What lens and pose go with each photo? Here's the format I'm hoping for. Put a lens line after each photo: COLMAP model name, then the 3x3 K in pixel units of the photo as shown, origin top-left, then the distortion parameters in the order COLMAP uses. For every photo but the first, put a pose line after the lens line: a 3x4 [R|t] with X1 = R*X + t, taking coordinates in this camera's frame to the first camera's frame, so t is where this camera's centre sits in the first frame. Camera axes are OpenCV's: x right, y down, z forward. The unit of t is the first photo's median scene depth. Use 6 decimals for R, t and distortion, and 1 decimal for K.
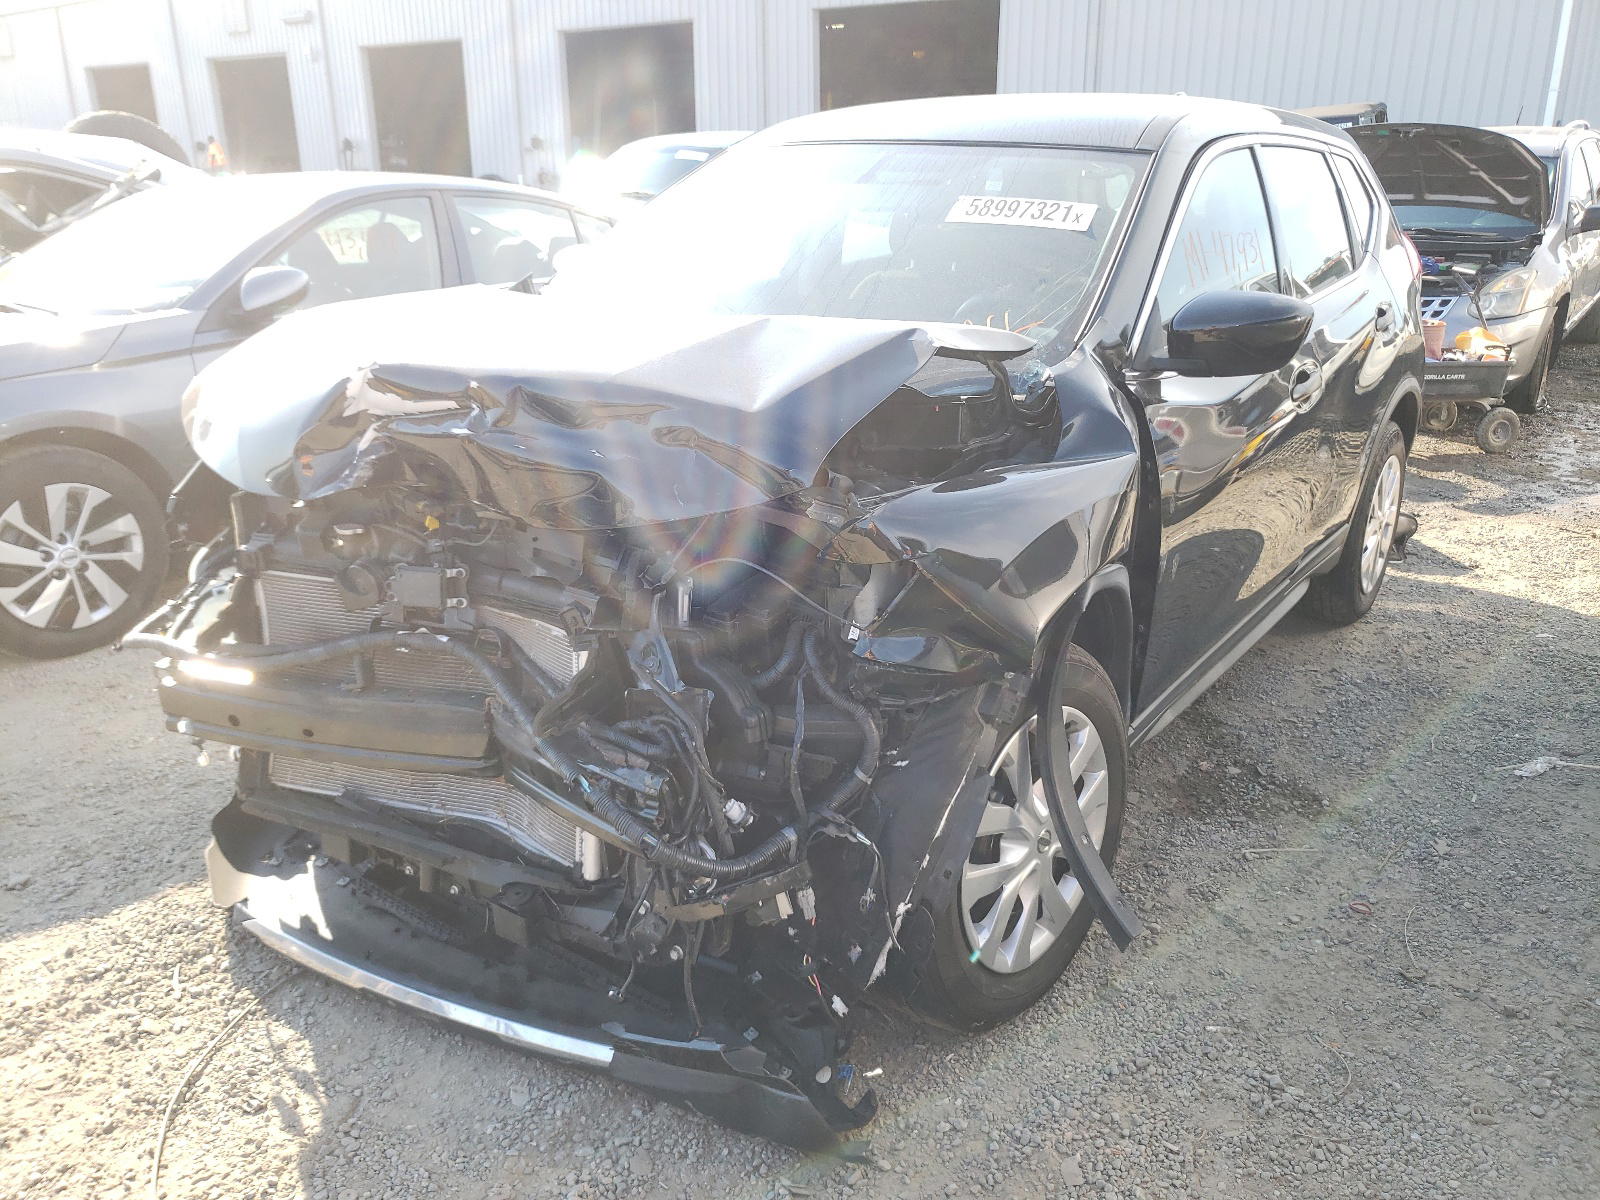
lens RADIAL K [[1273.0, 0, 800.0], [0, 1273.0, 600.0], [0, 0, 1]] dist [0.001920, 0.002664]
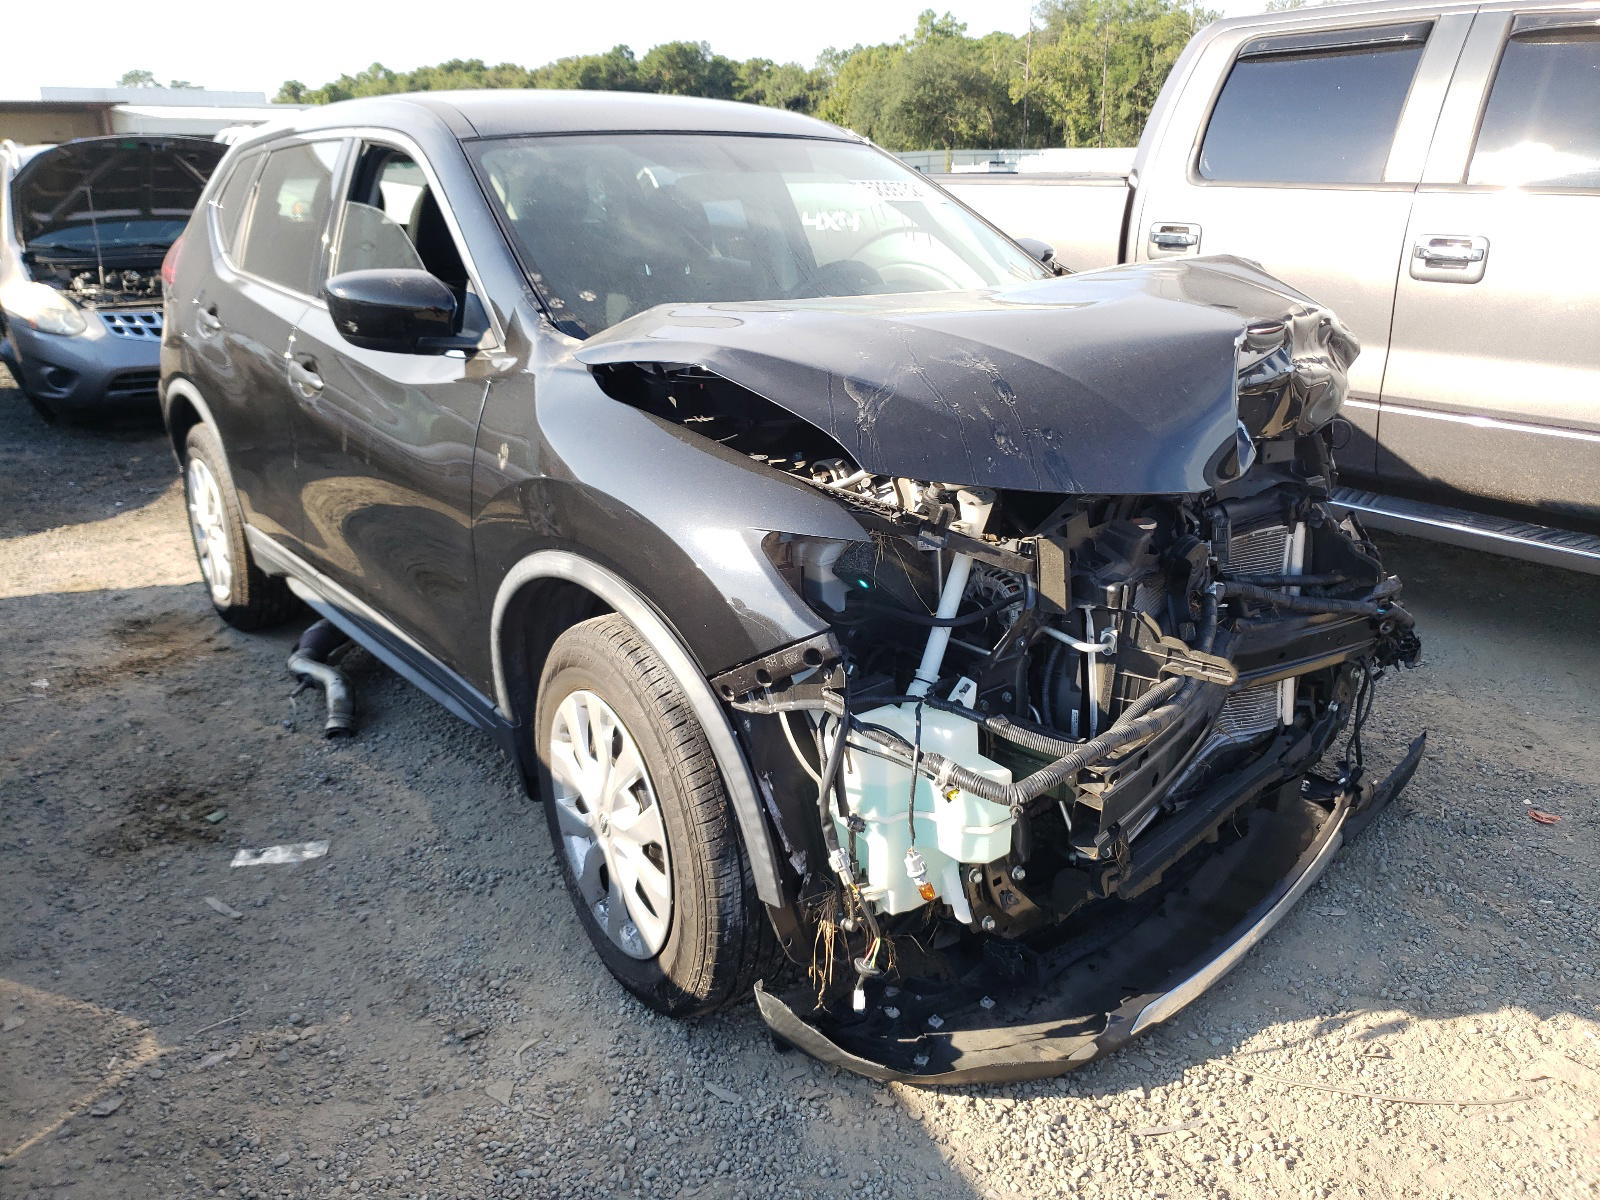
lens RADIAL K [[1273.0, 0, 800.0], [0, 1273.0, 600.0], [0, 0, 1]] dist [0.001920, 0.002664]
pose [[0.261328, -0.302633, 0.916581, -1.345216], [0.327796, 0.920971, 0.210625, -0.294681], [-0.907886, 0.245409, 0.339877, 0.963212]]
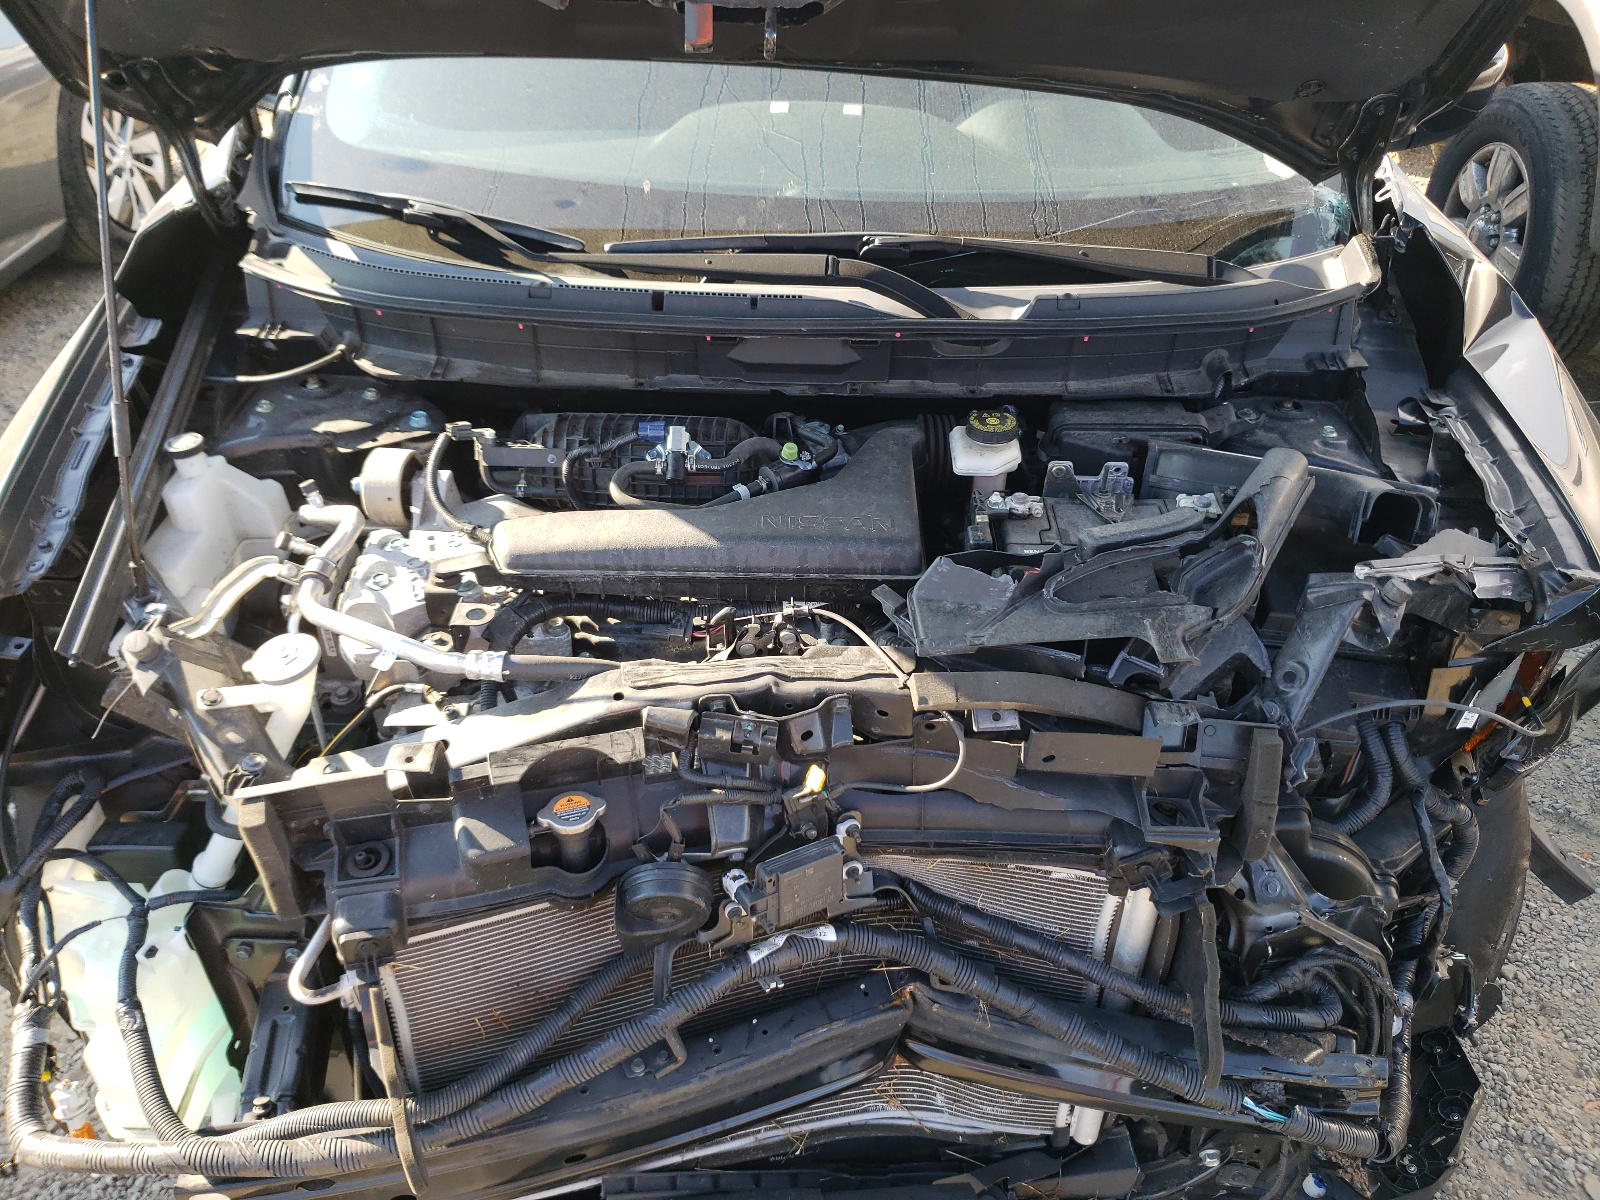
lens RADIAL K [[1273.0, 0, 800.0], [0, 1273.0, 600.0], [0, 0, 1]] dist [0.001920, 0.002664]
pose [[0.826900, -0.323441, 0.460024, -0.503226], [0.164146, 0.921240, 0.352666, -0.305876], [-0.537859, -0.216109, 0.814865, 0.585050]]
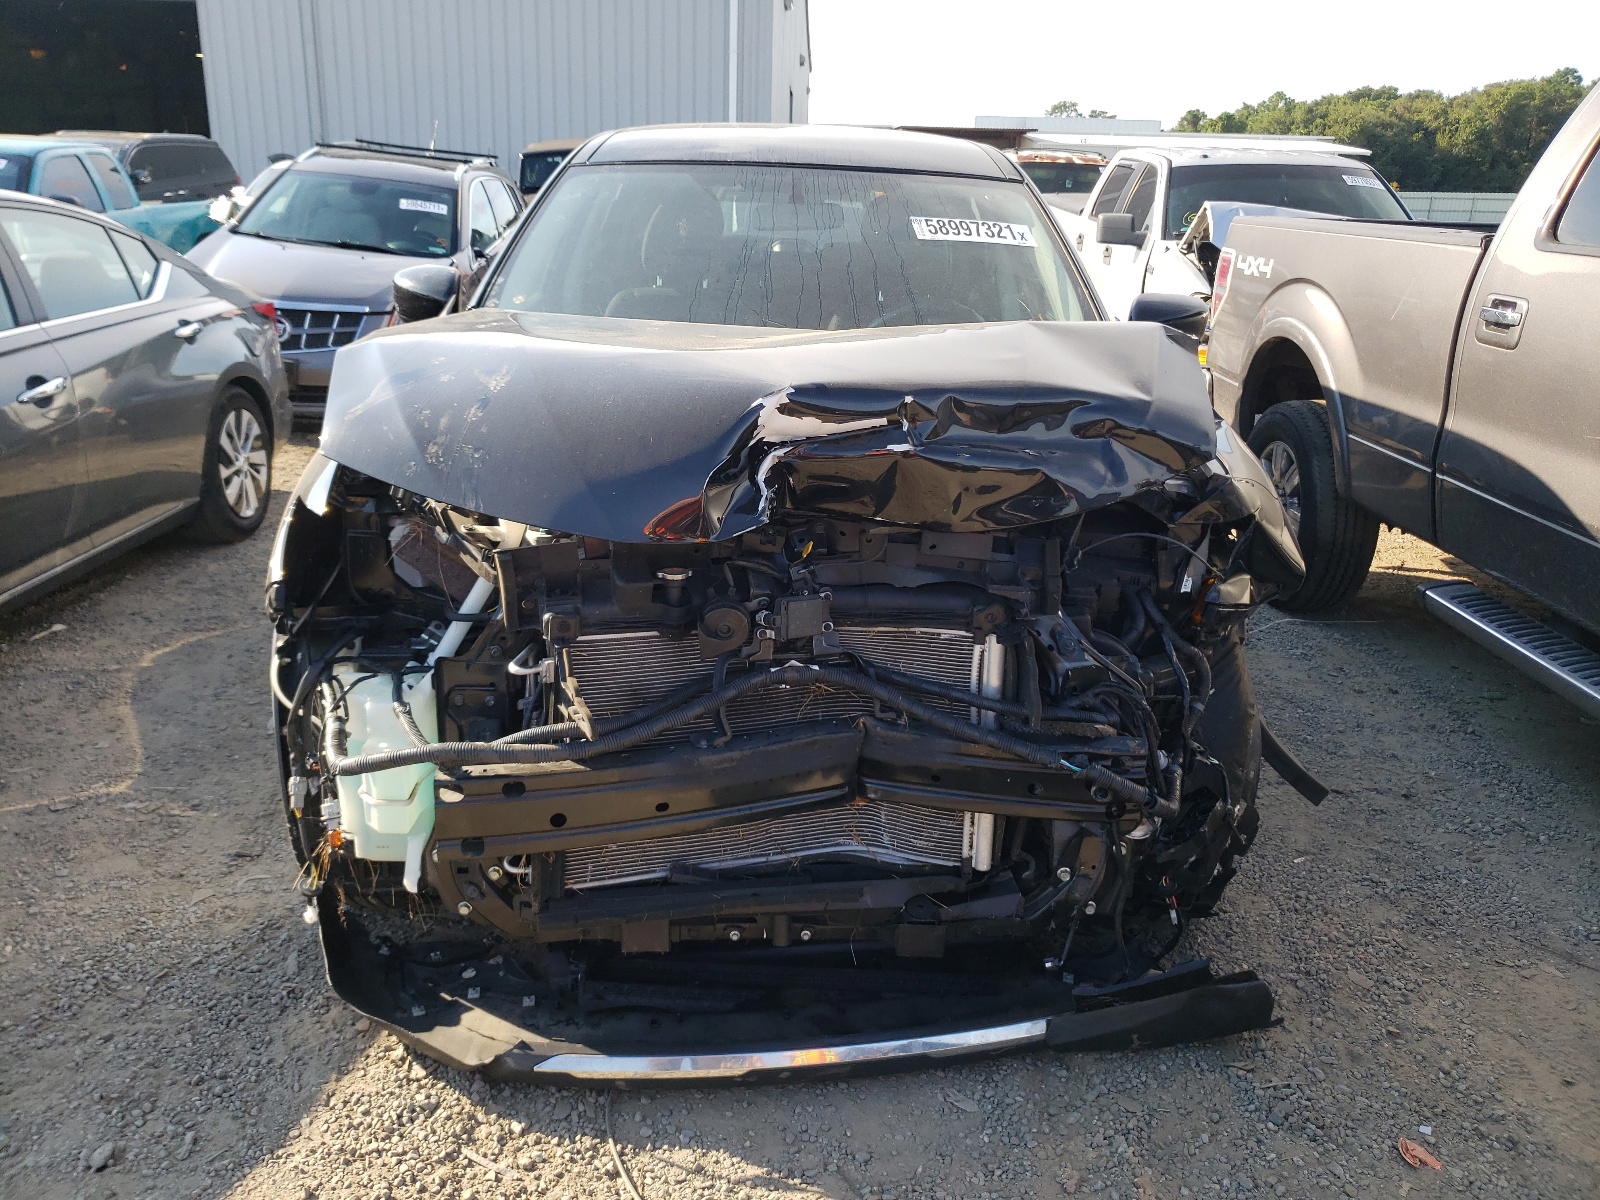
lens RADIAL K [[1252.5, 0, 788.2], [0, 1252.5, 580.7], [0, 0, 1]] dist [0.034617, -0.046443]
pose [[0.807613, -0.146015, 0.571351, -0.830037], [0.163036, 0.986383, 0.021628, -0.059238], [-0.566728, 0.075684, 0.820421, 0.233416]]
